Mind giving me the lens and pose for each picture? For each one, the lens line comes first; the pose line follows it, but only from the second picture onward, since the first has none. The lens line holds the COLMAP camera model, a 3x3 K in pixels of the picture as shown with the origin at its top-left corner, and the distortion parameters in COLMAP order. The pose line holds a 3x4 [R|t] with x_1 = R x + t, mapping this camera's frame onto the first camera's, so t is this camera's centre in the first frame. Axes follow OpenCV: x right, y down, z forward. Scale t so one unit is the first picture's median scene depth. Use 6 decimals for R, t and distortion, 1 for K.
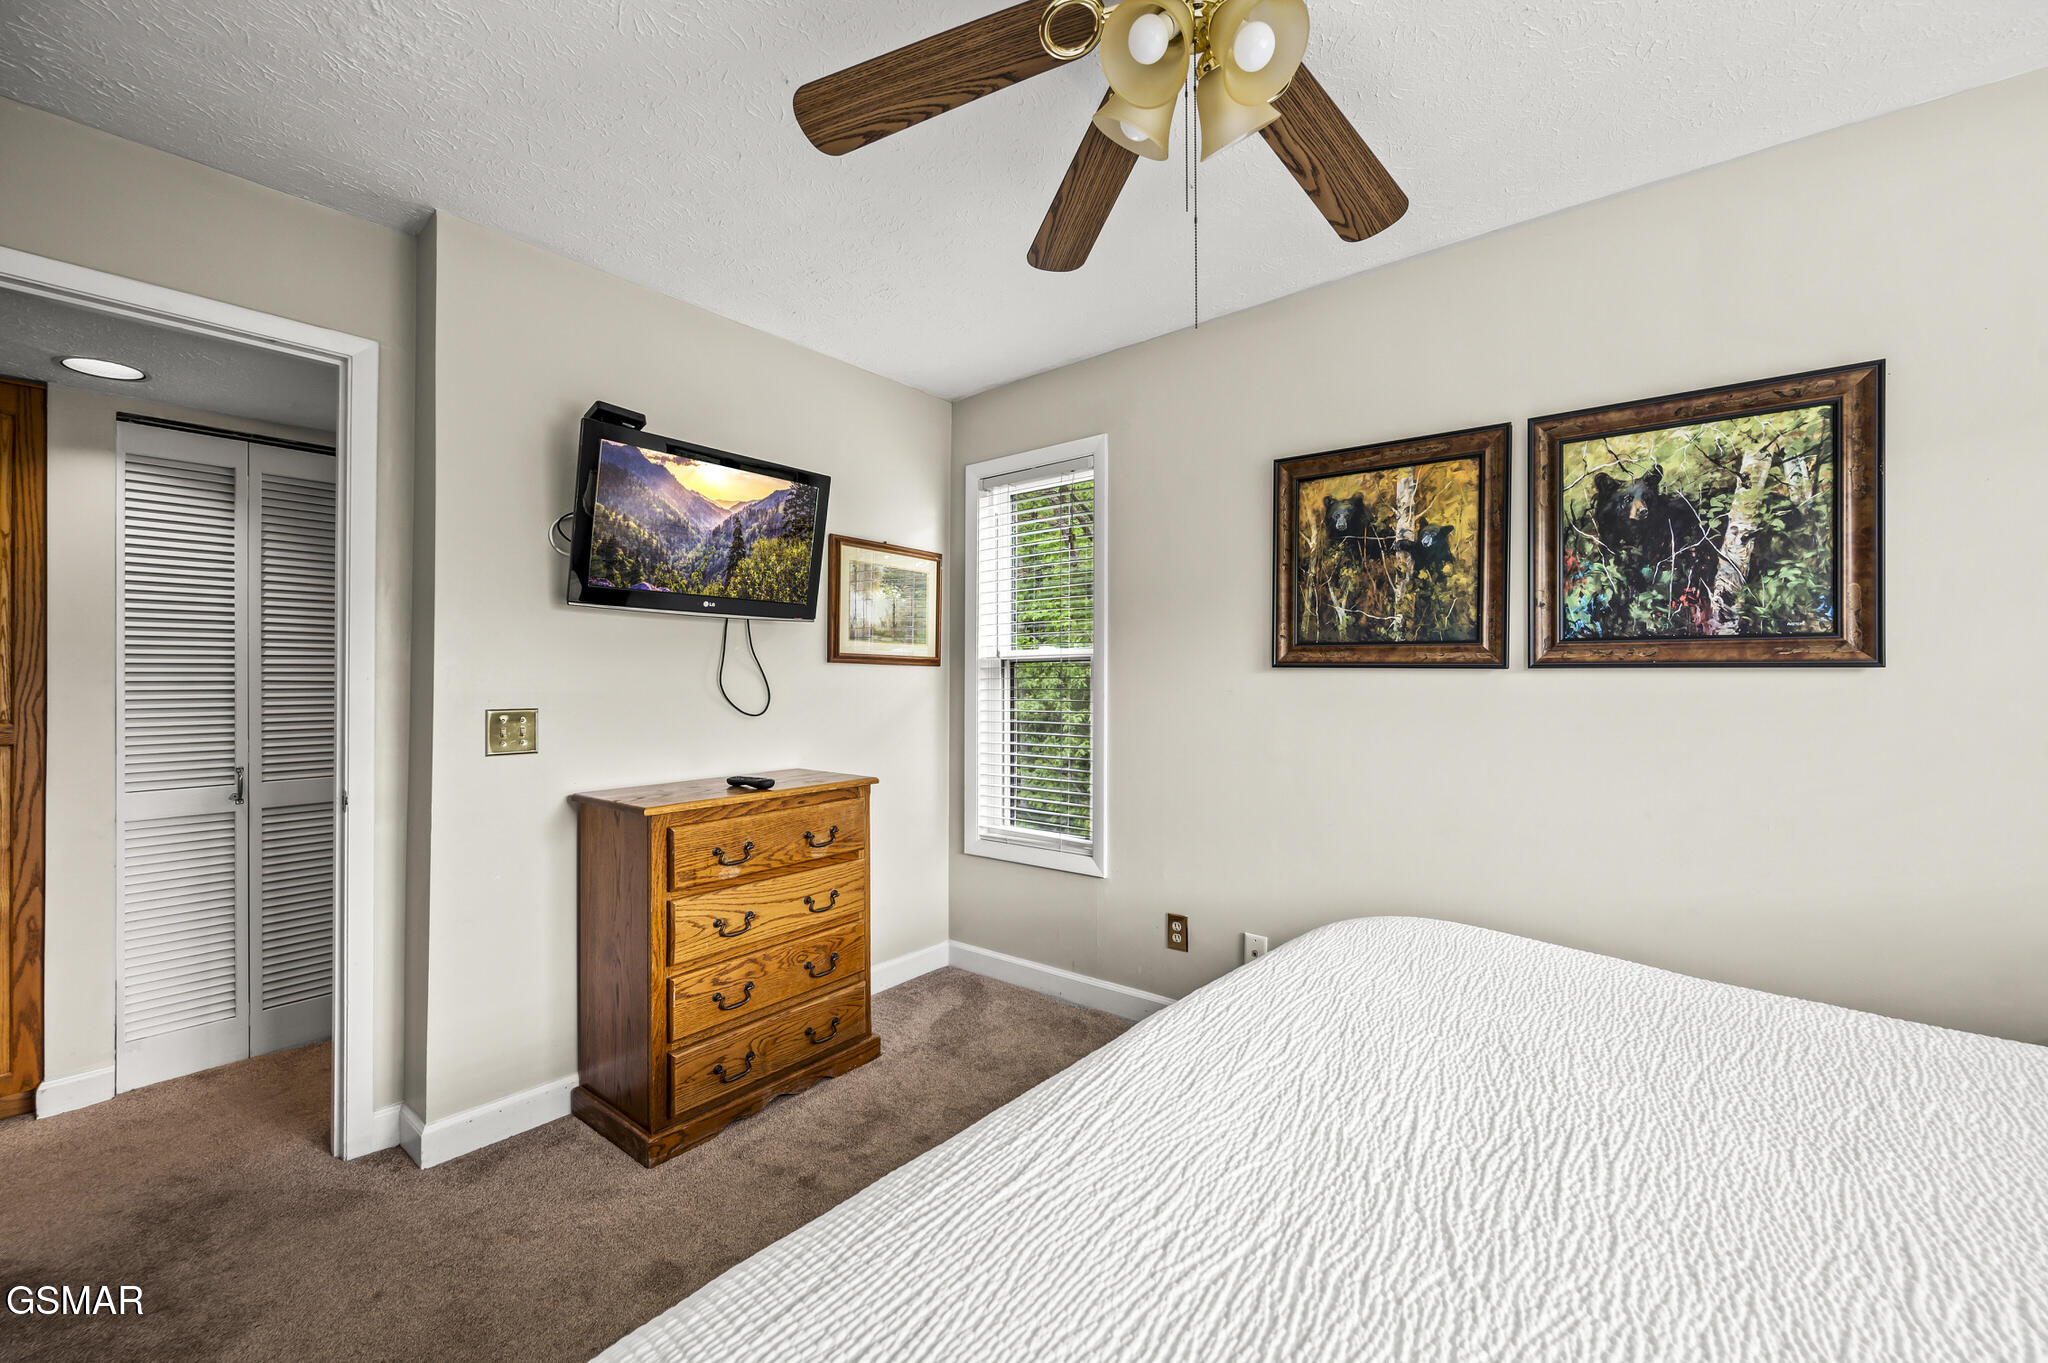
lens RADIAL K [[820.1, 0, 1024.0], [0, 820.1, 681.5], [0, 0, 1]] dist [-0.001106, -0.000023]
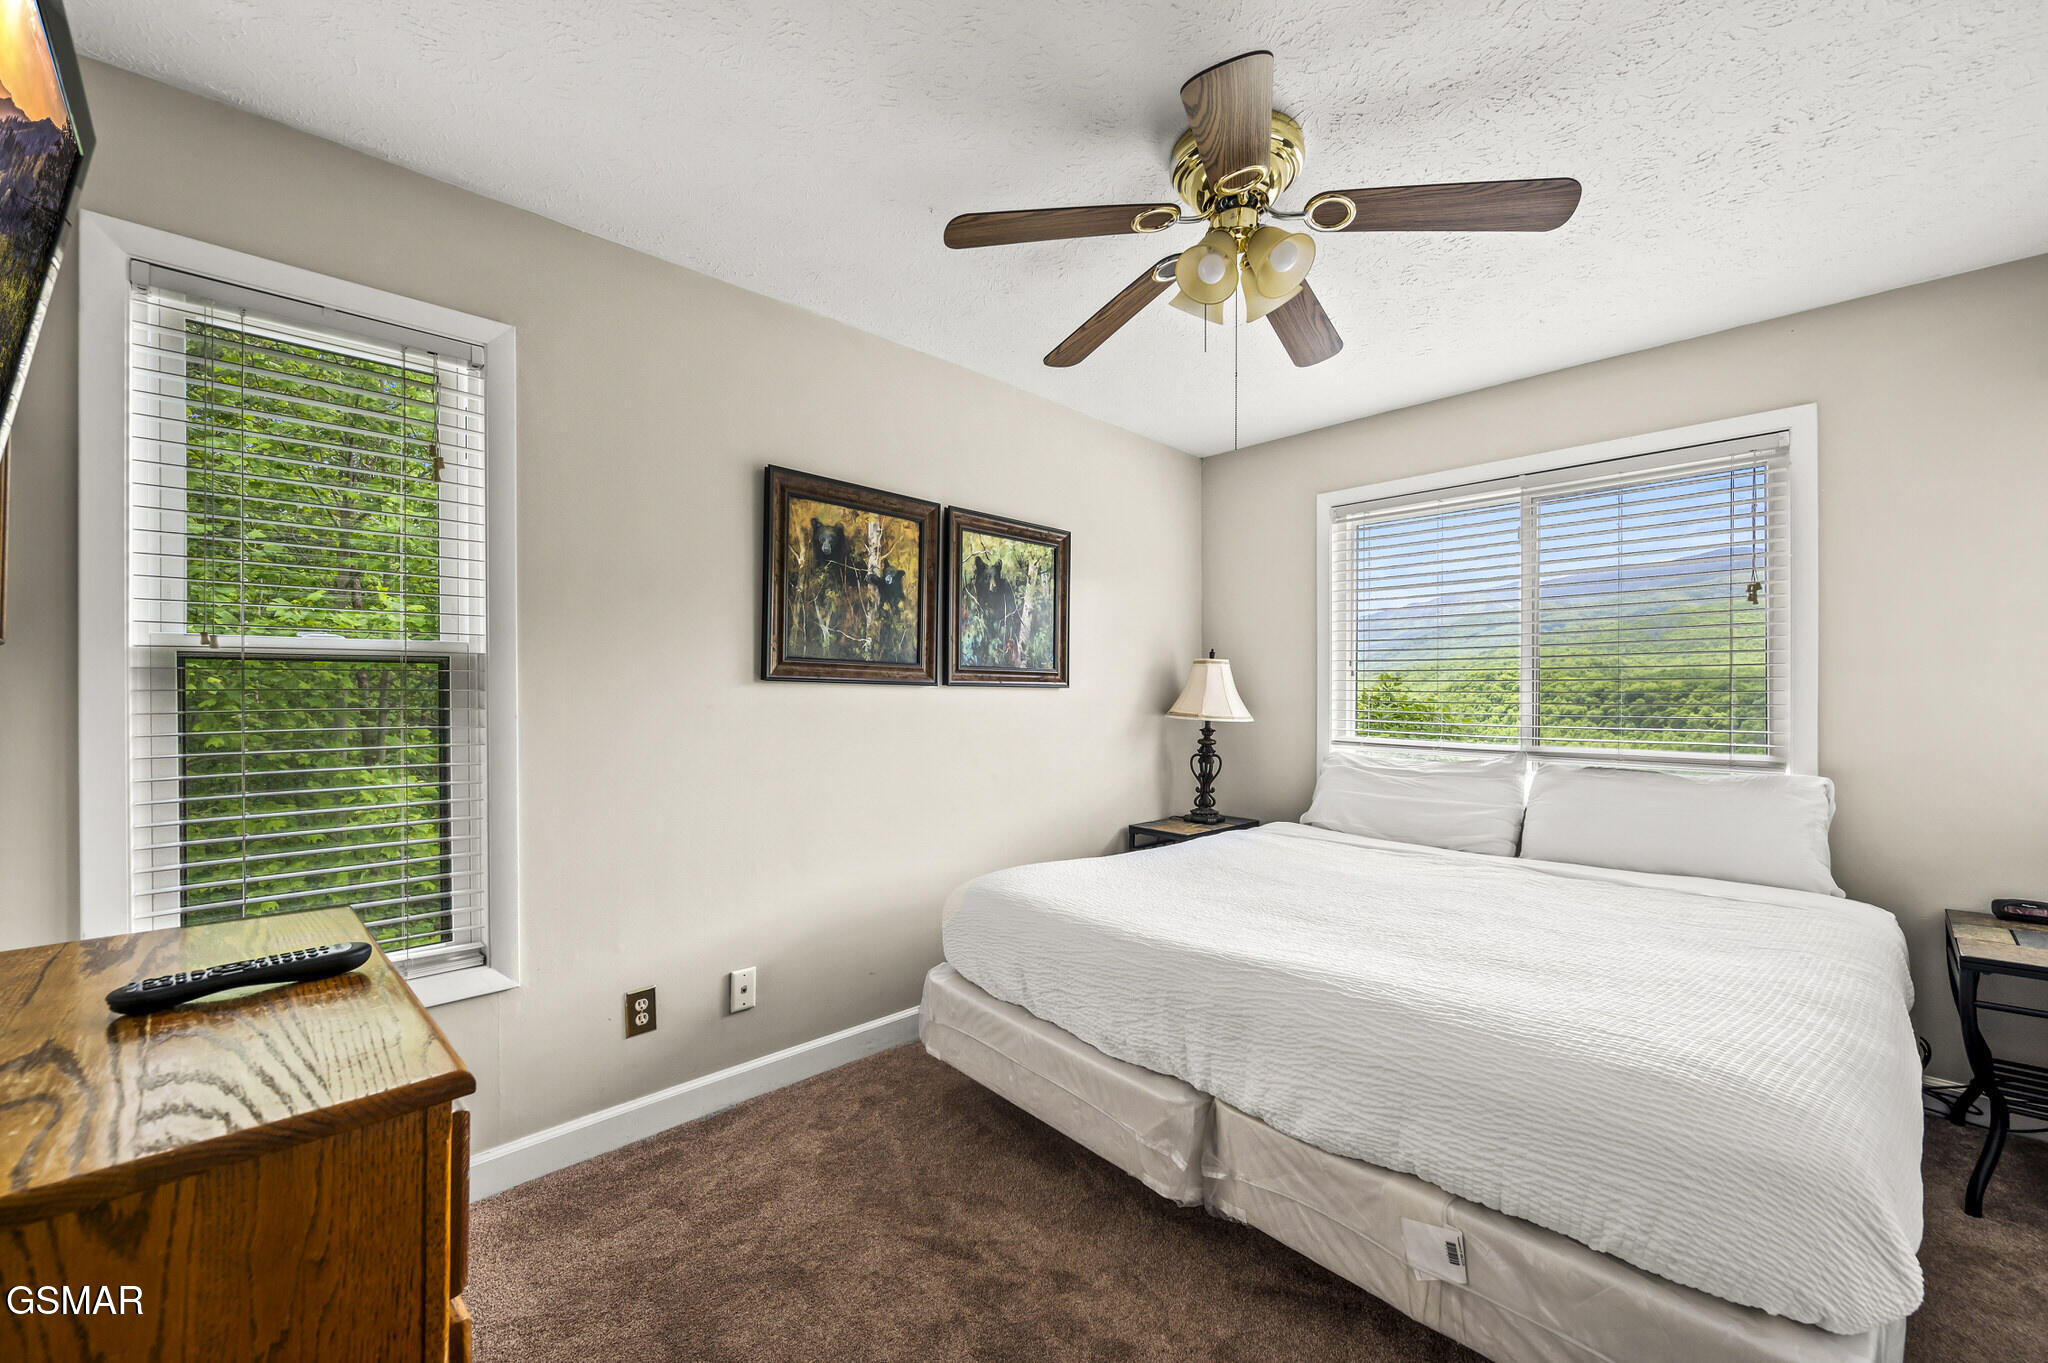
lens RADIAL K [[820.1, 0, 1024.0], [0, 820.1, 681.5], [0, 0, 1]] dist [-0.001106, -0.000023]
pose [[0.098800, 0.003769, 0.995100, -0.689685], [-0.011732, 0.999928, -0.002623, -0.019676], [-0.995038, -0.011415, 0.098837, 0.676913]]
